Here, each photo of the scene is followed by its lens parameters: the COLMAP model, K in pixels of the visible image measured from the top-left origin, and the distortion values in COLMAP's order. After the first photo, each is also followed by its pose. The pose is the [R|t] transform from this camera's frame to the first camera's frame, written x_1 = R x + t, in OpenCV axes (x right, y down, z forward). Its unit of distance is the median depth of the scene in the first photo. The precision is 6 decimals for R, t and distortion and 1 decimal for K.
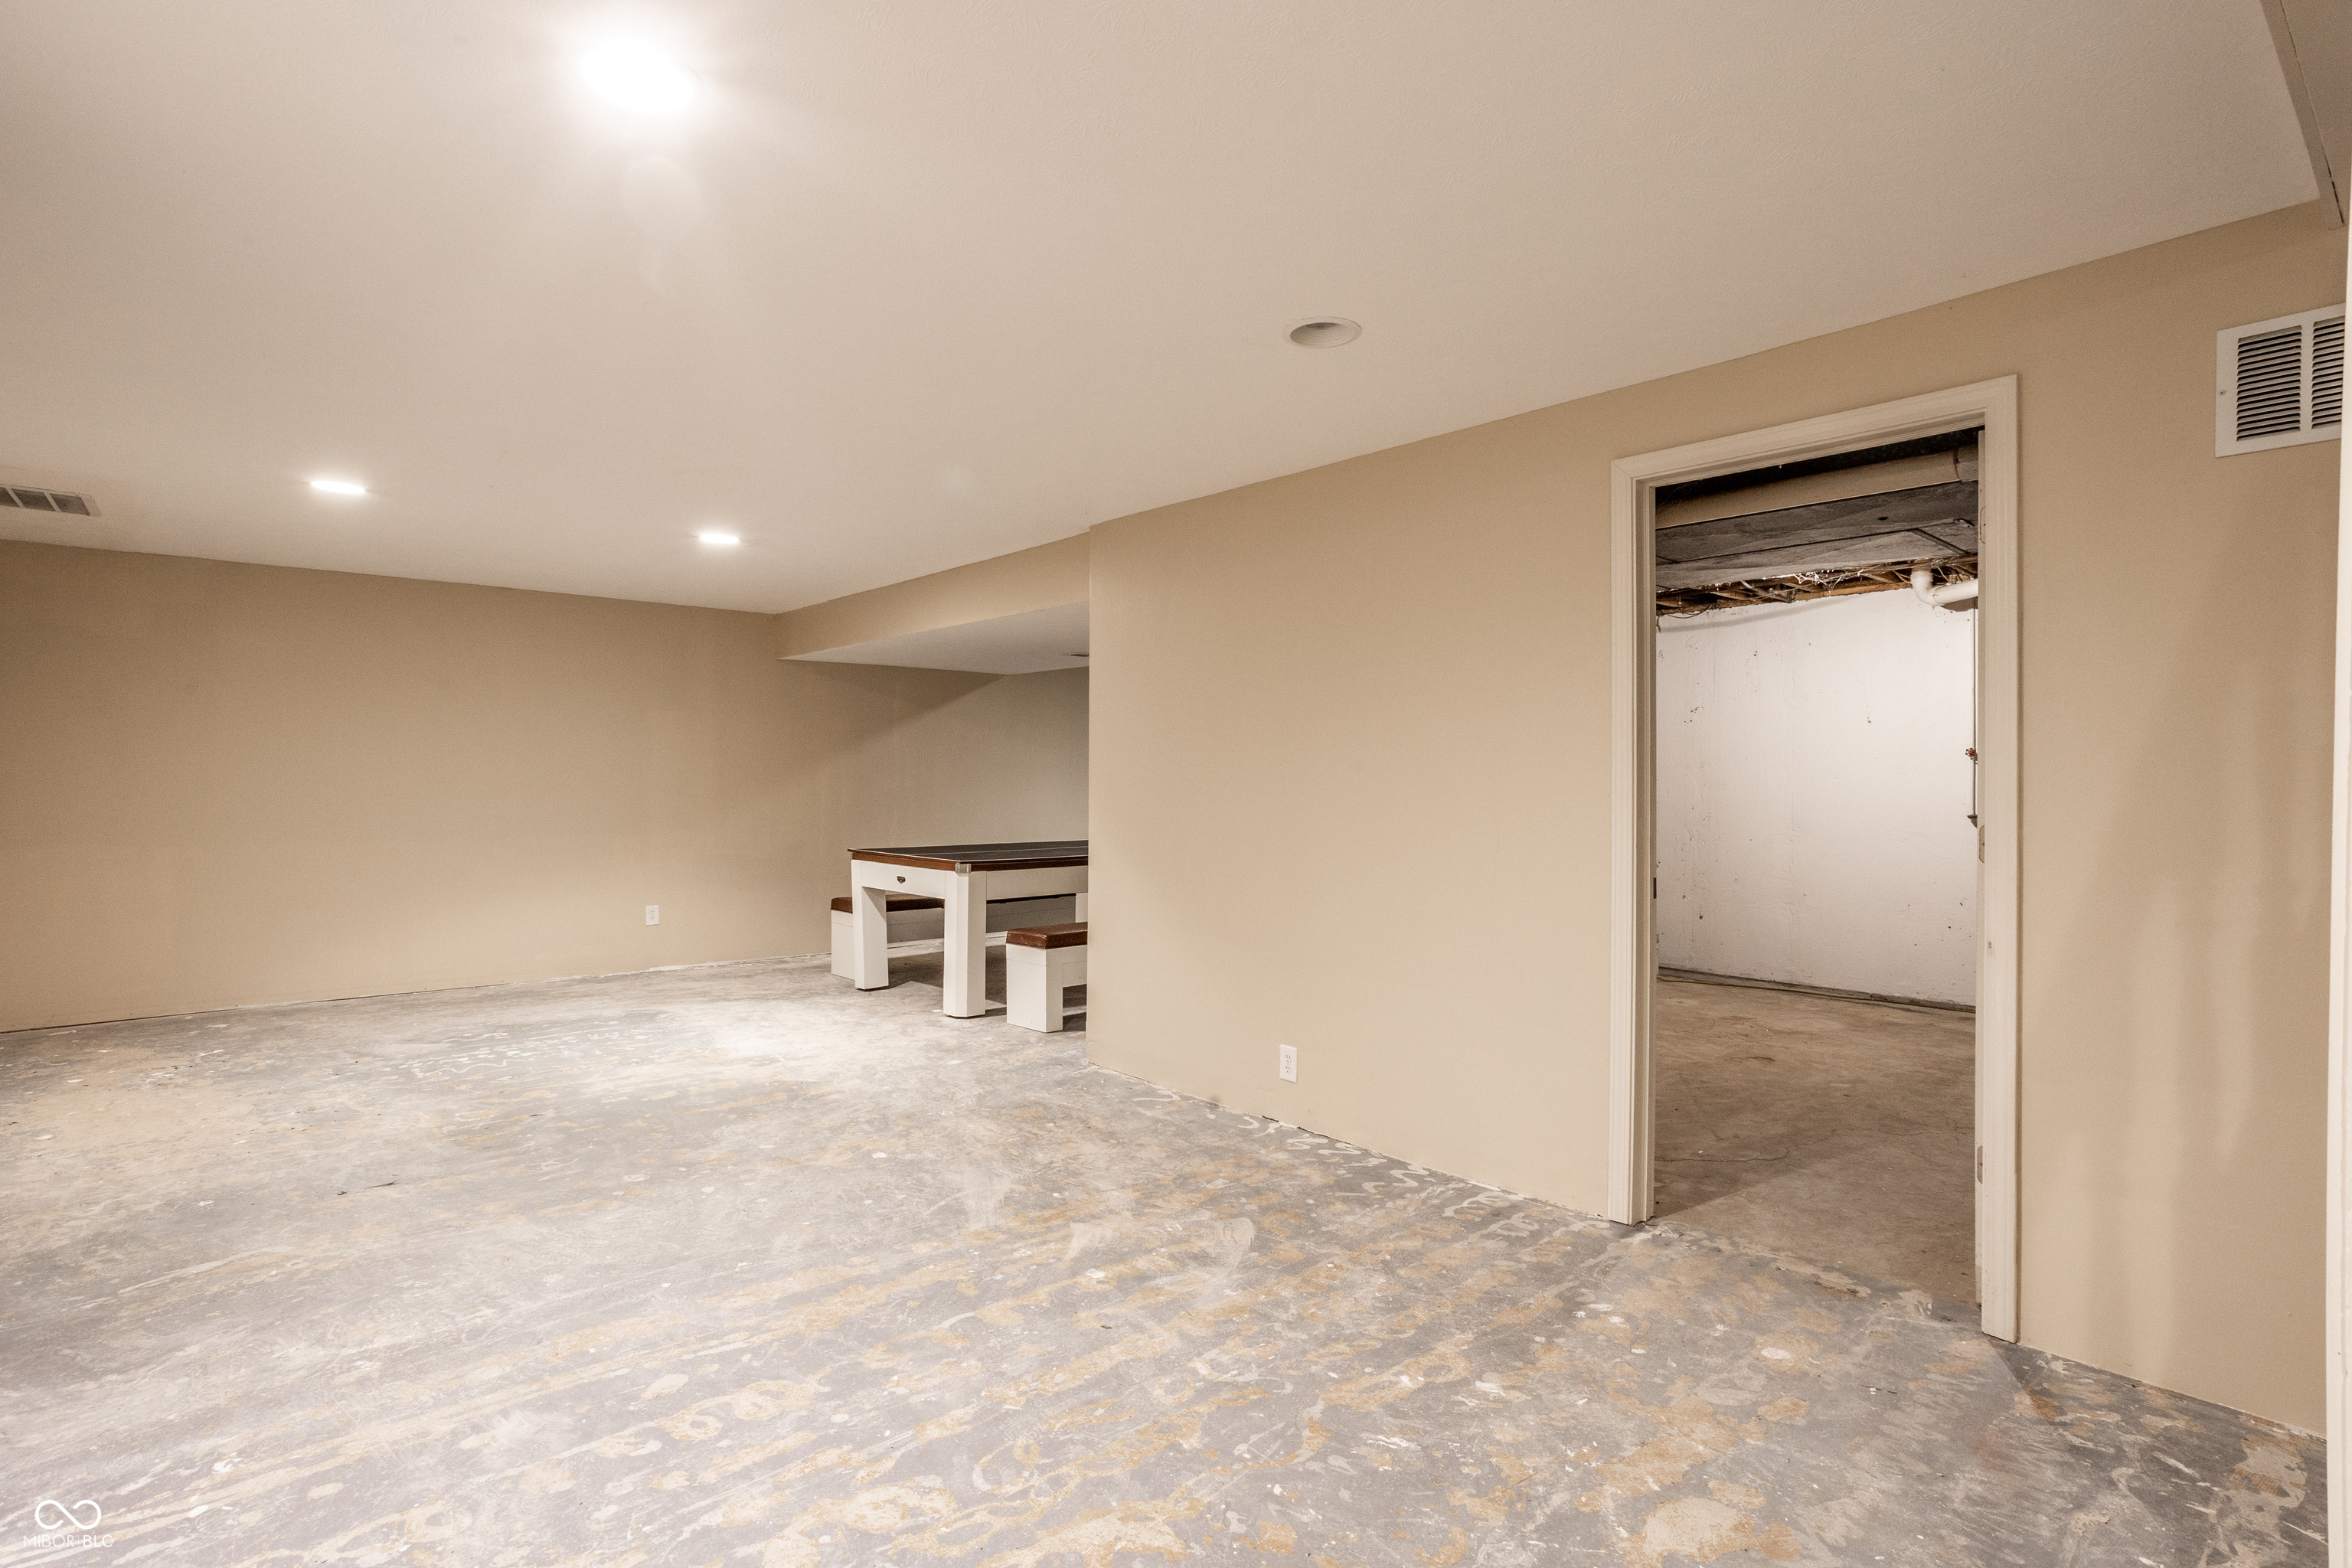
lens RADIAL K [[1181.0, 0, 1184.4], [0, 1181.0, 799.6], [0, 0, 1]] dist [-0.047274, 0.031817]
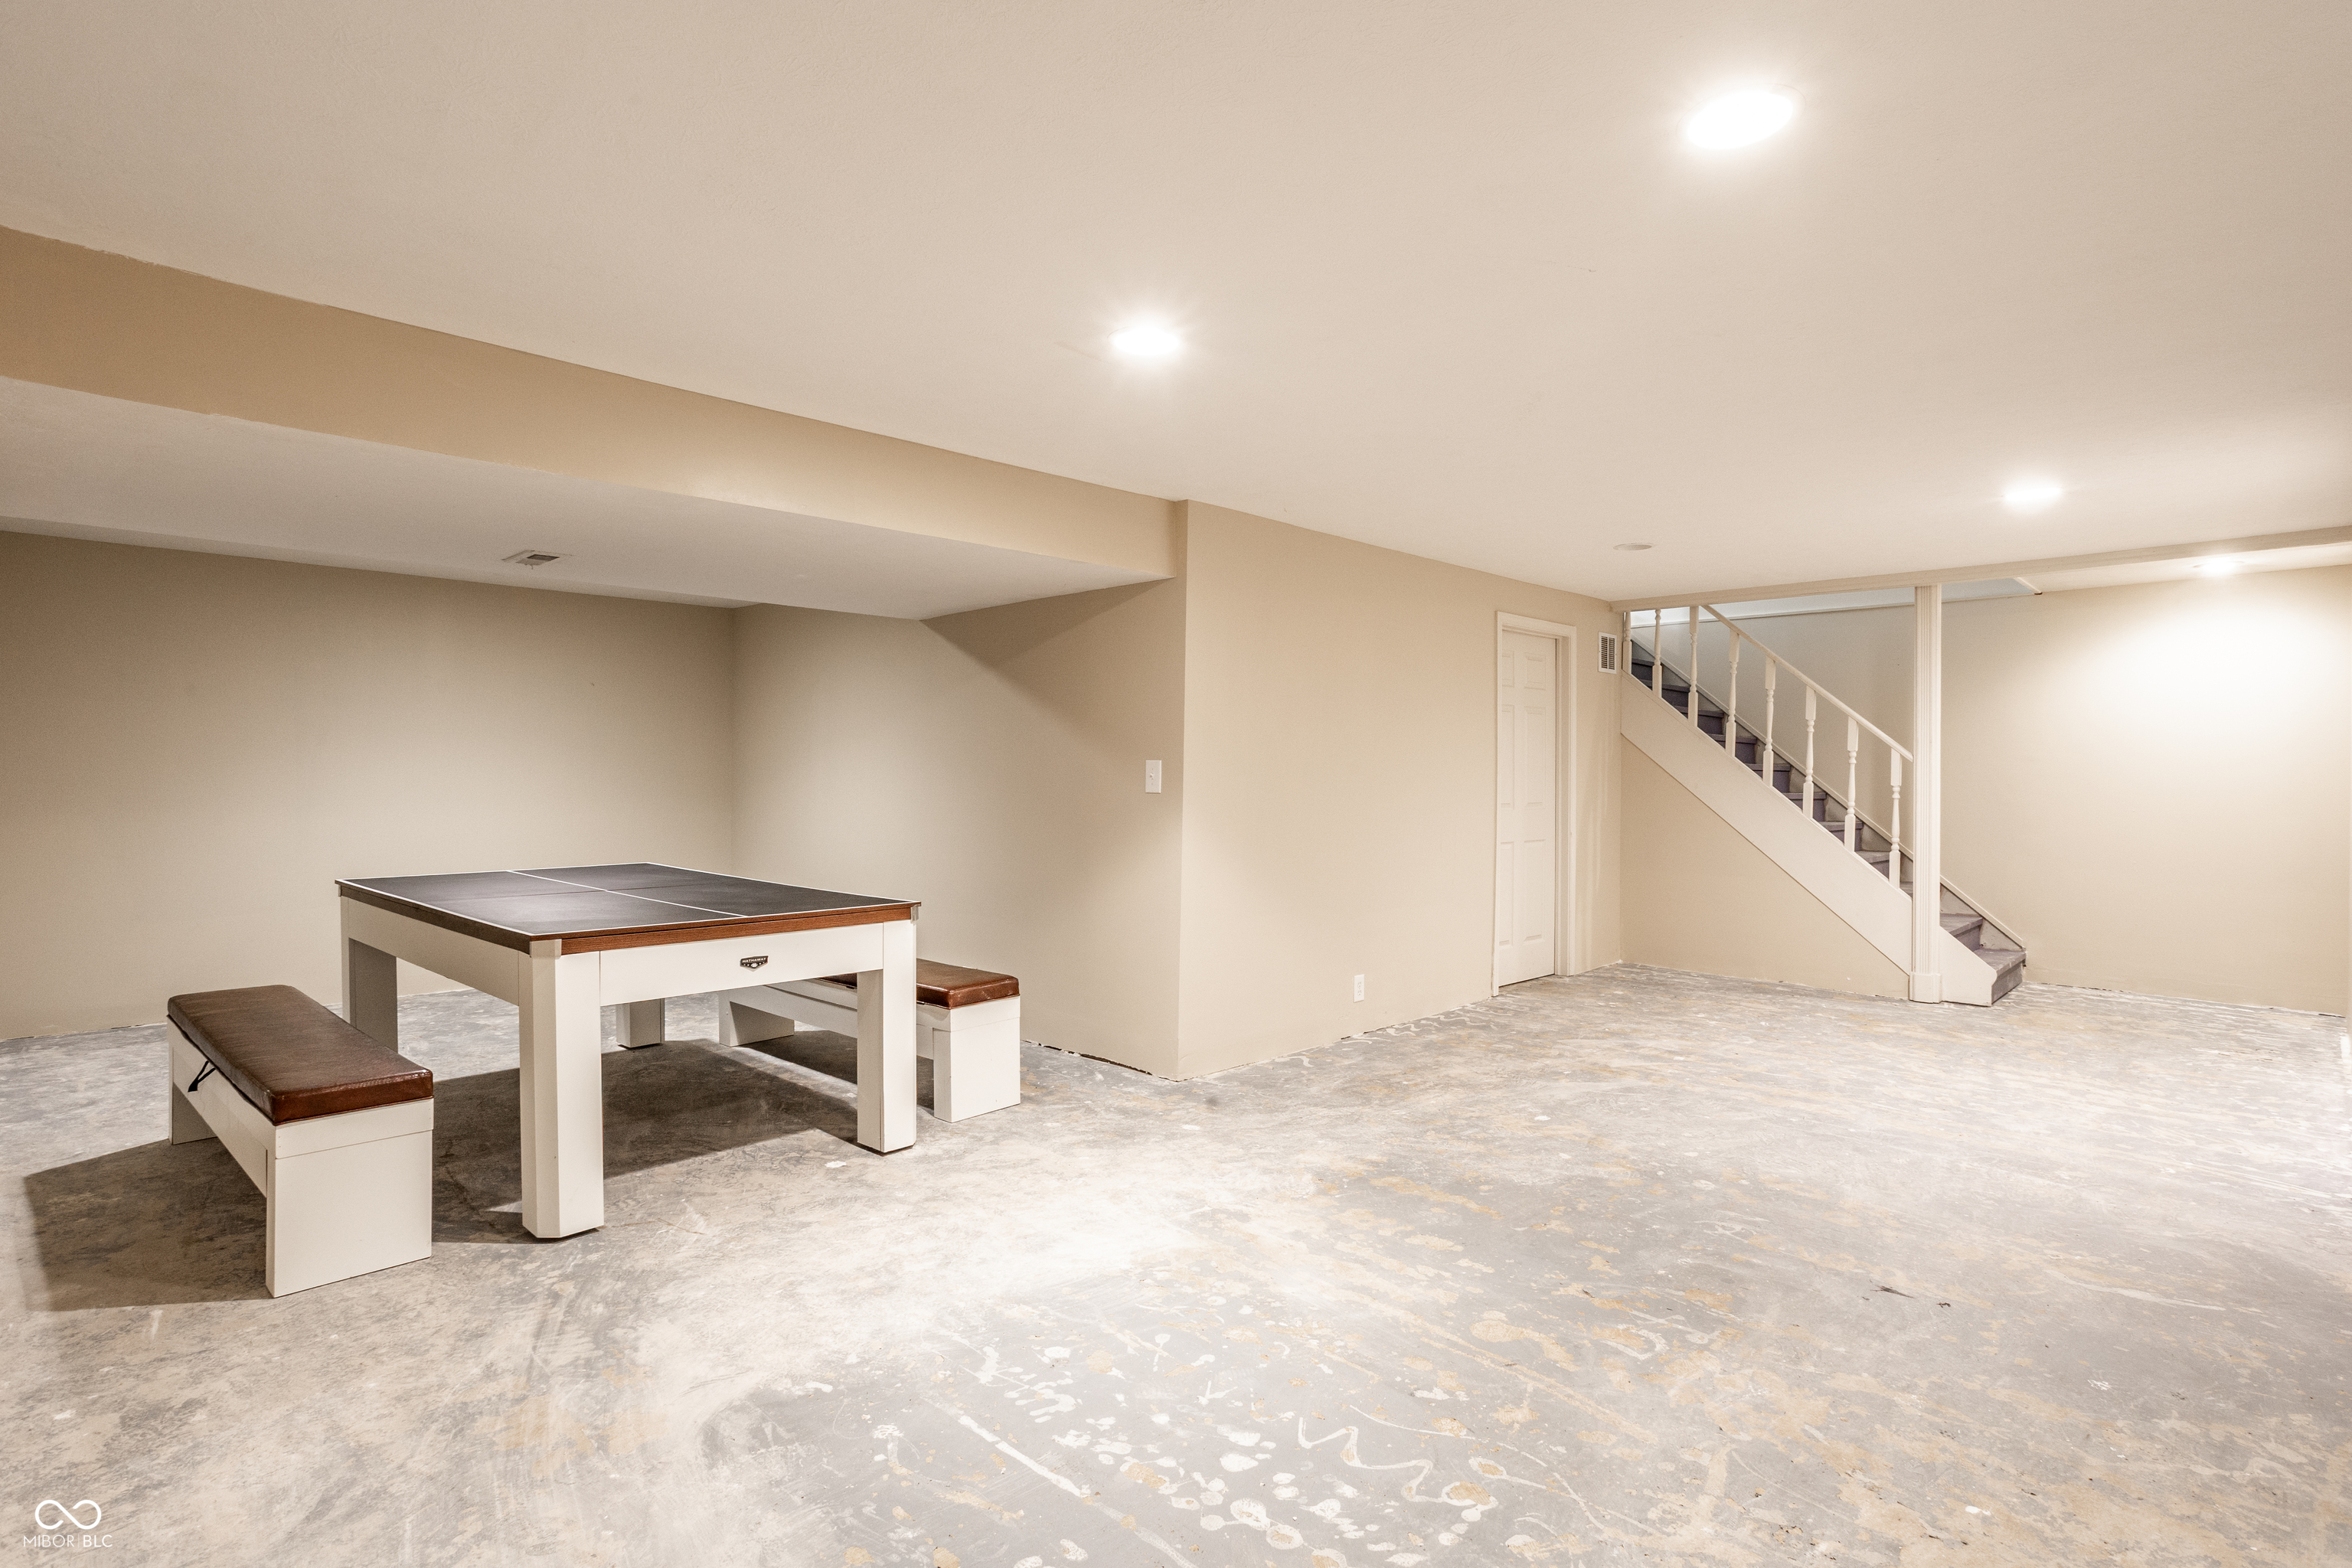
lens RADIAL K [[1181.0, 0, 1184.4], [0, 1181.0, 799.6], [0, 0, 1]] dist [-0.047274, 0.031817]
pose [[-0.087543, -0.028936, 0.995740, -1.351807], [0.012797, 0.999463, 0.030169, -0.033729], [-0.996079, 0.015384, -0.087126, 1.463874]]
